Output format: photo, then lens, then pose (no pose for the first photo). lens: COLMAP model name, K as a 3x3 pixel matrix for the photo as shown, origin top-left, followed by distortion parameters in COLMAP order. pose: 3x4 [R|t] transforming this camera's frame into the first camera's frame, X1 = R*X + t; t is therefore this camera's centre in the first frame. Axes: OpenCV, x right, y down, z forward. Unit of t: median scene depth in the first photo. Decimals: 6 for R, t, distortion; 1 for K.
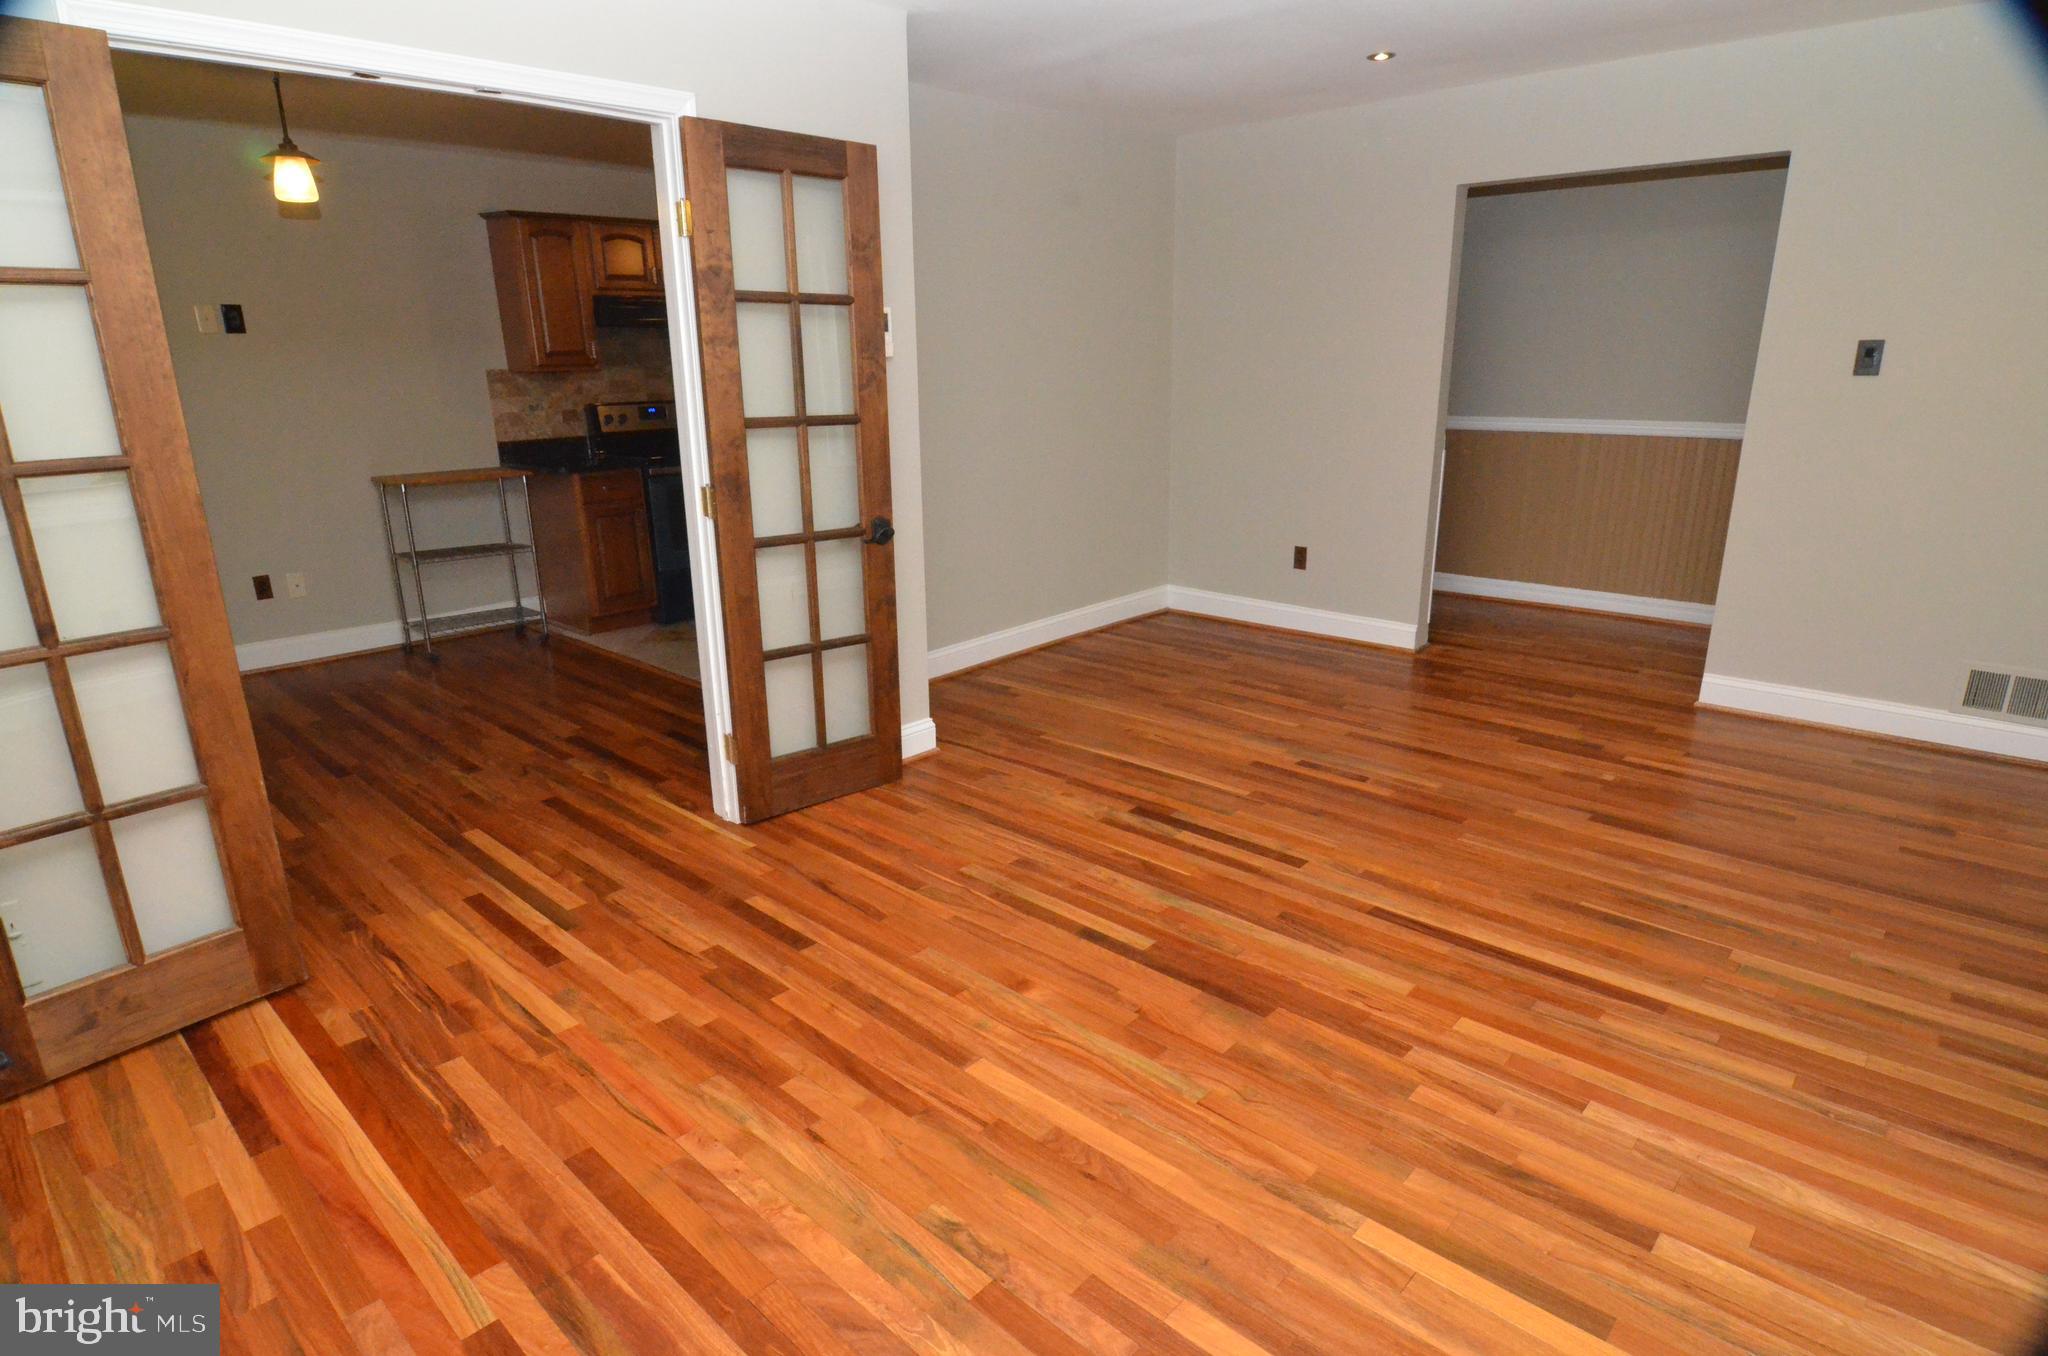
lens RADIAL K [[1097.9, 0, 1012.0], [0, 1097.9, 698.7], [0, 0, 1]] dist [-0.005495, -0.010902]
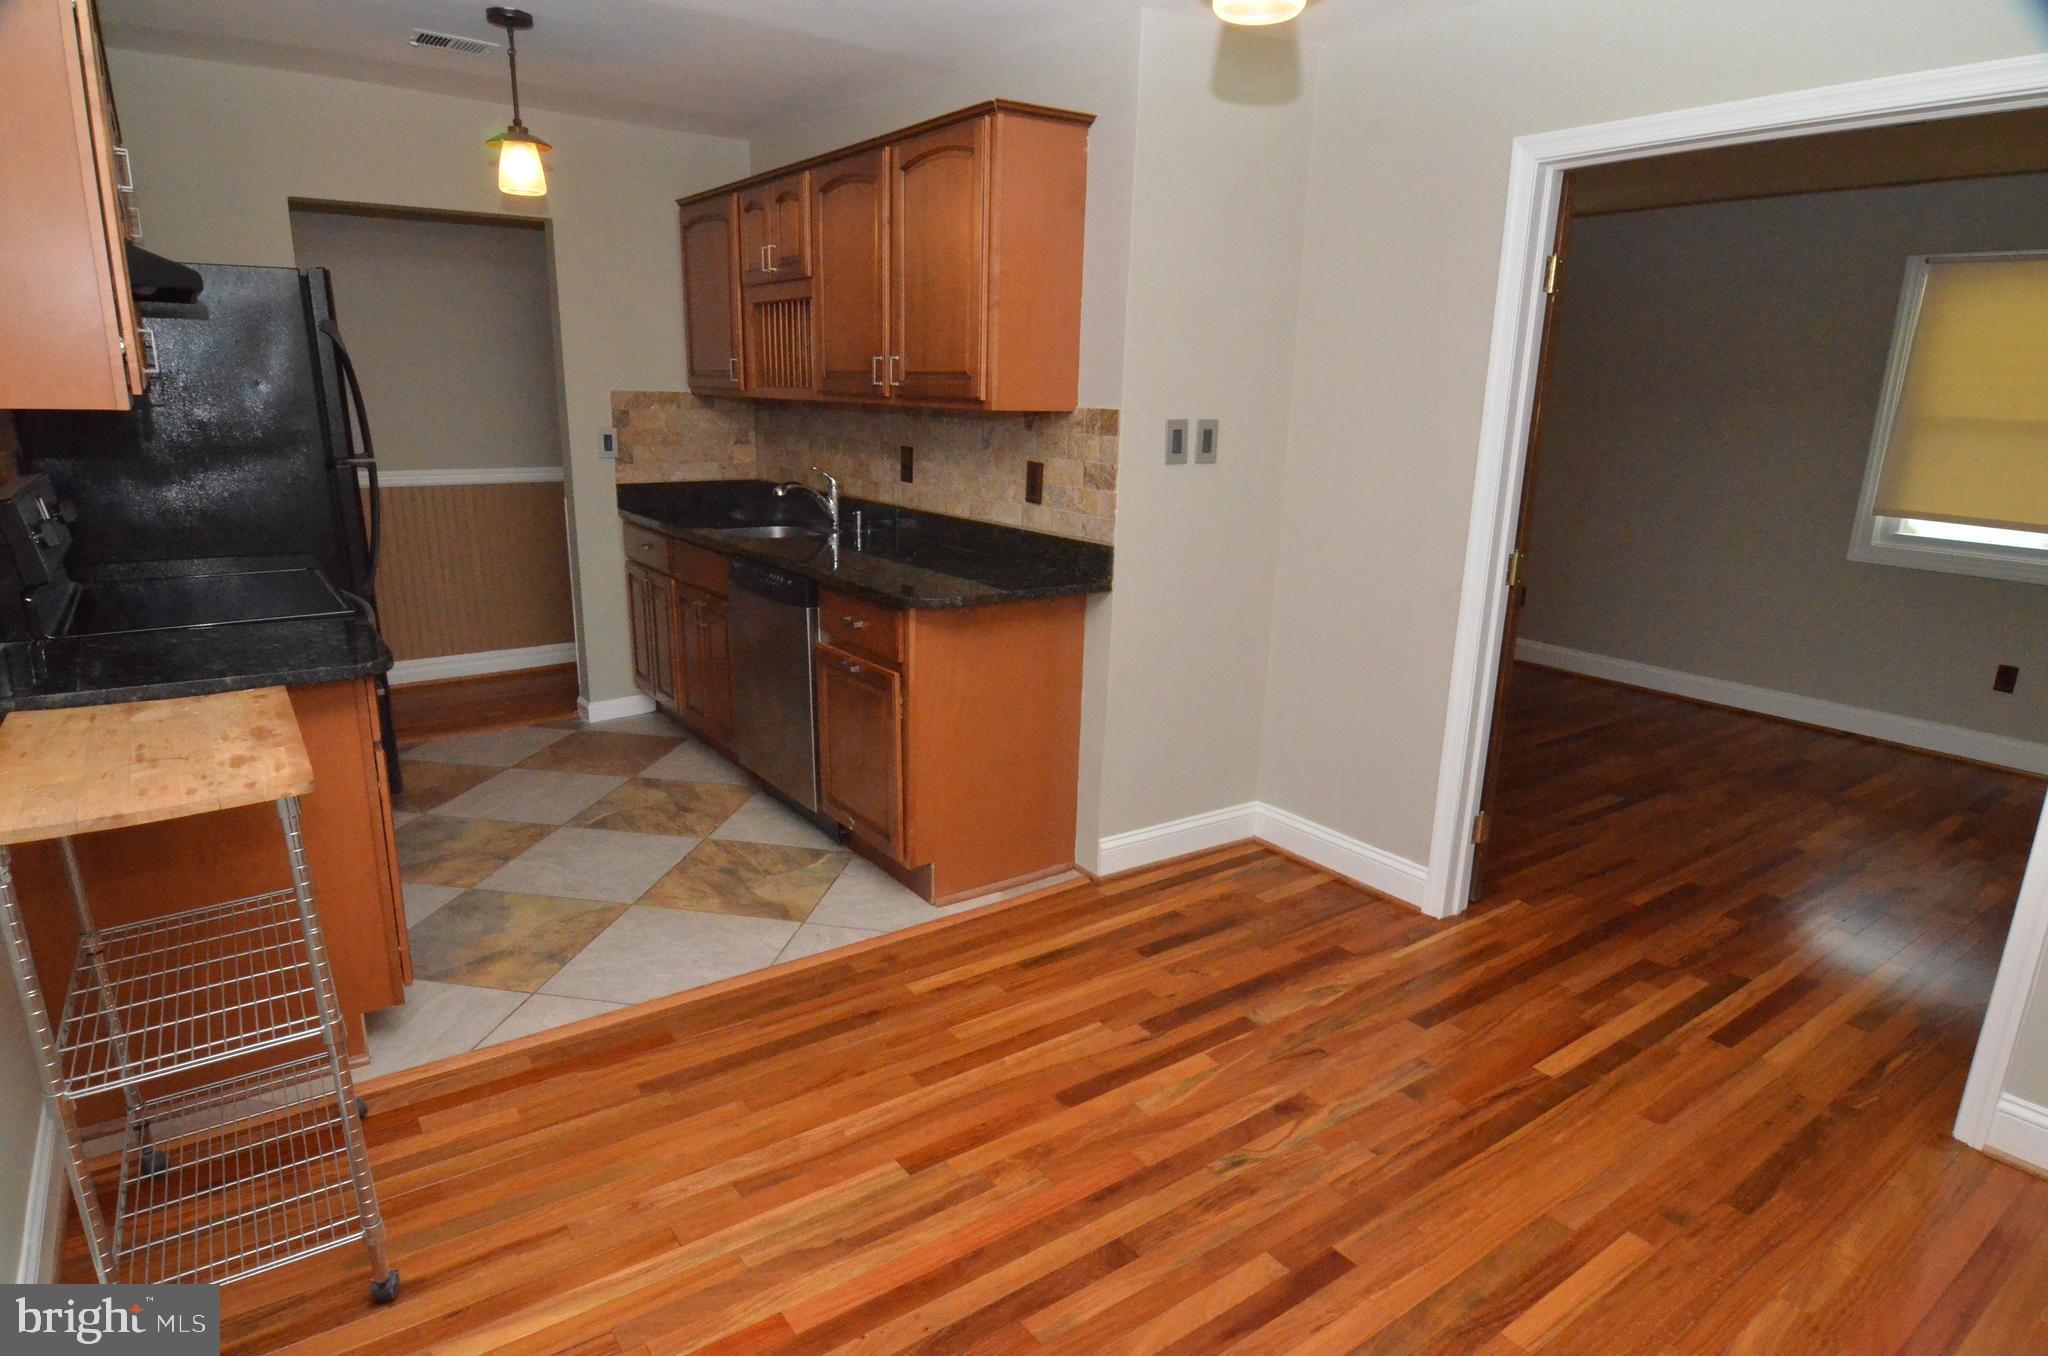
lens RADIAL K [[1136.9, 0, 1019.9], [0, 1136.9, 702.2], [0, 0, 1]] dist [-0.012789, -0.002184]
pose [[0.180063, -0.237373, 0.954584, -1.187808], [0.263554, 0.946607, 0.185675, -0.329035], [-0.947690, 0.218151, 0.233010, 1.086095]]
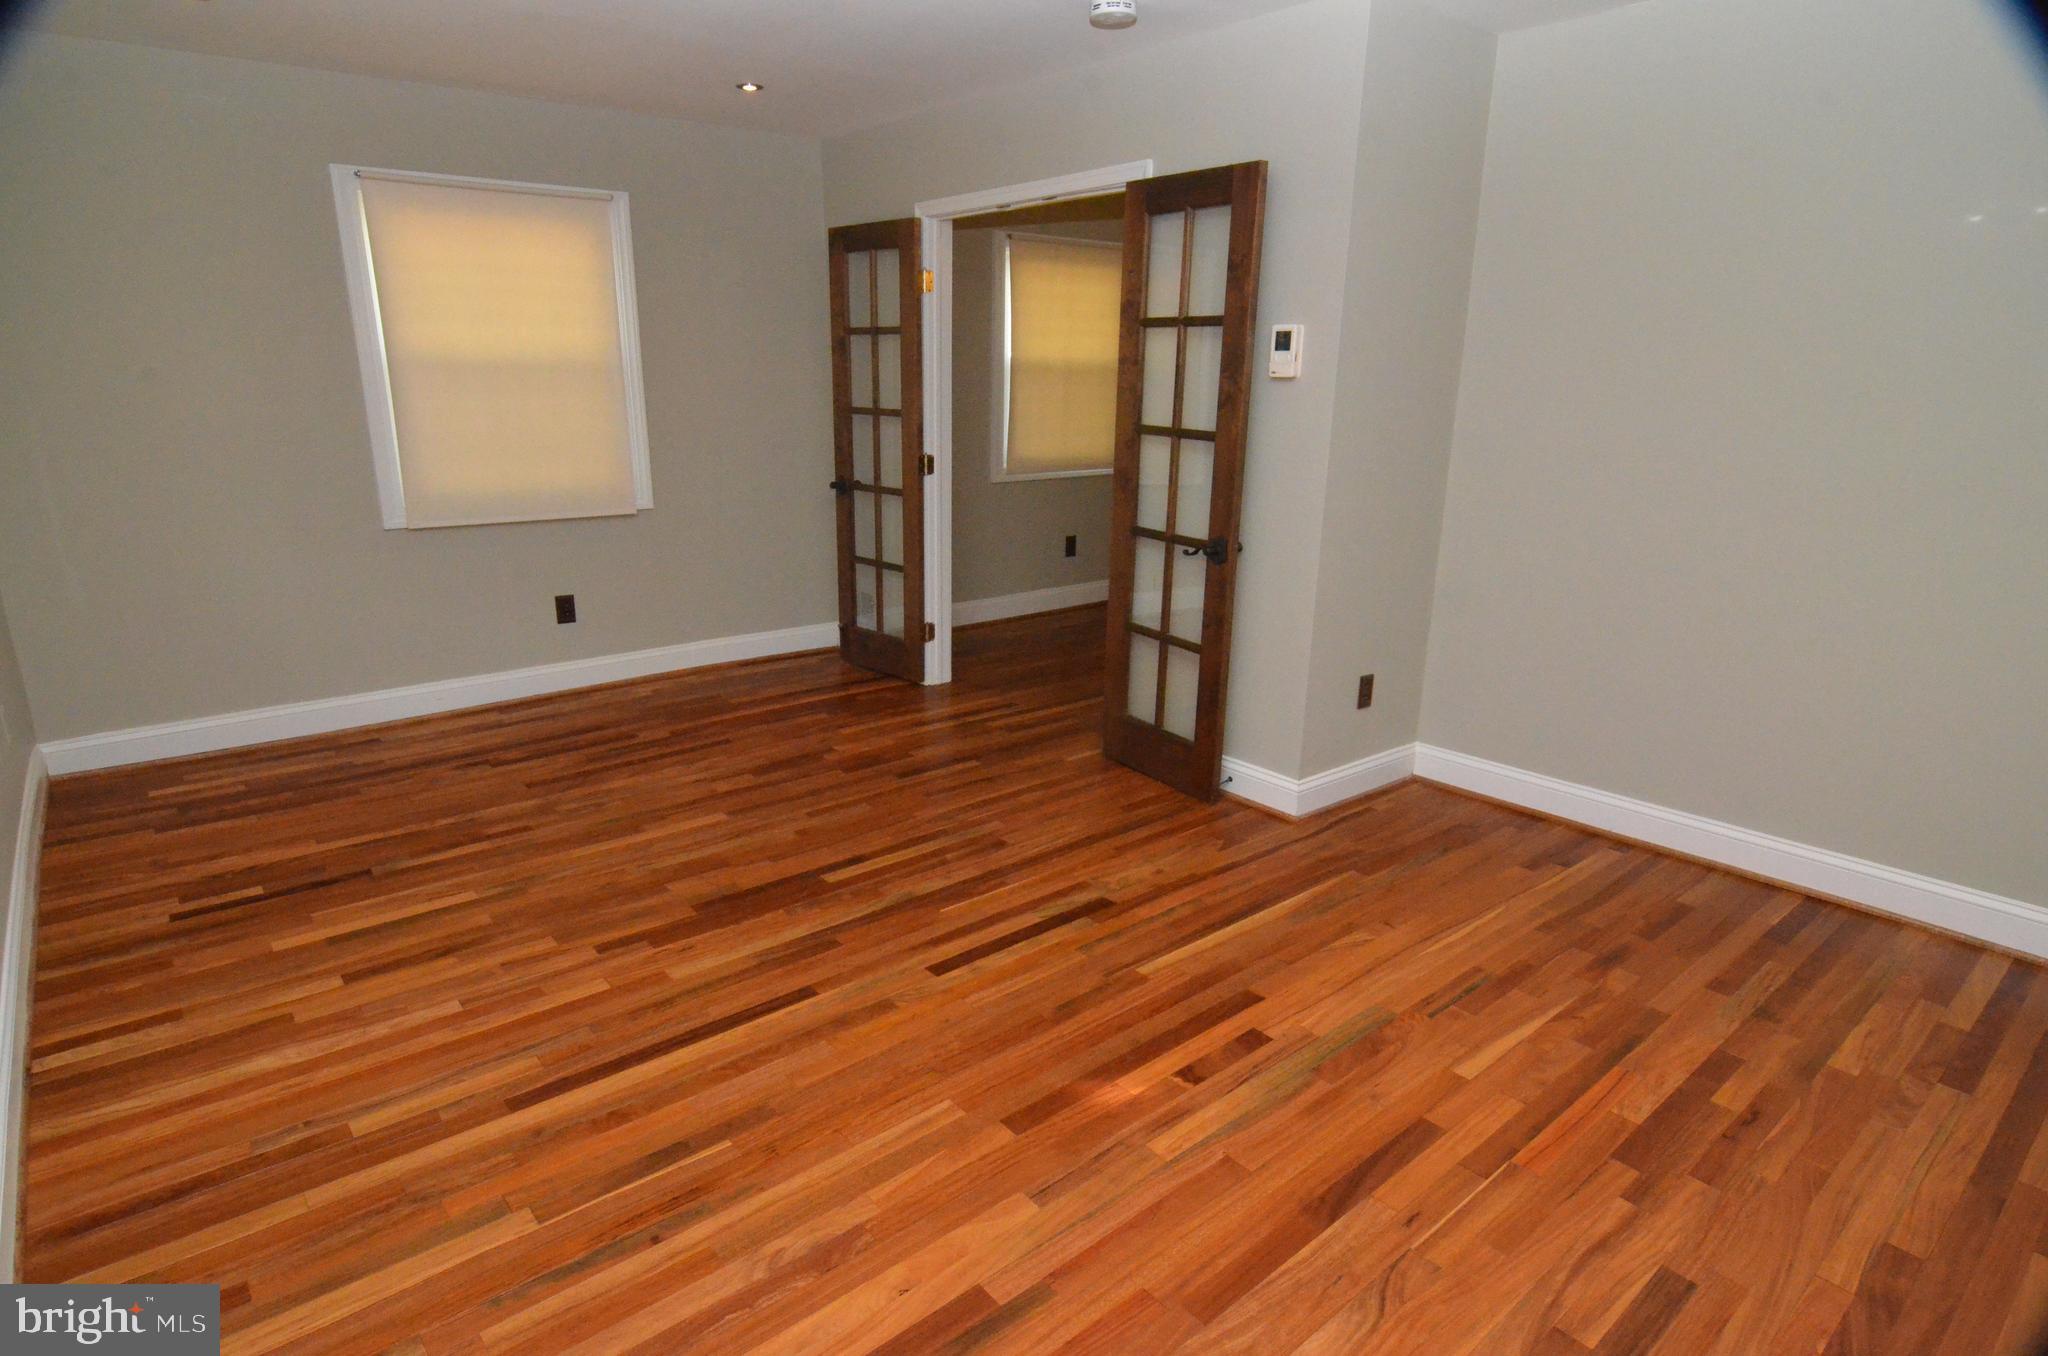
lens RADIAL K [[1097.9, 0, 1012.0], [0, 1097.9, 698.7], [0, 0, 1]] dist [-0.005495, -0.010902]
pose [[-0.122869, 0.298343, -0.946517, 0.890901], [-0.303071, 0.896902, 0.322047, -0.297837], [0.945014, 0.326432, -0.019783, 0.890052]]
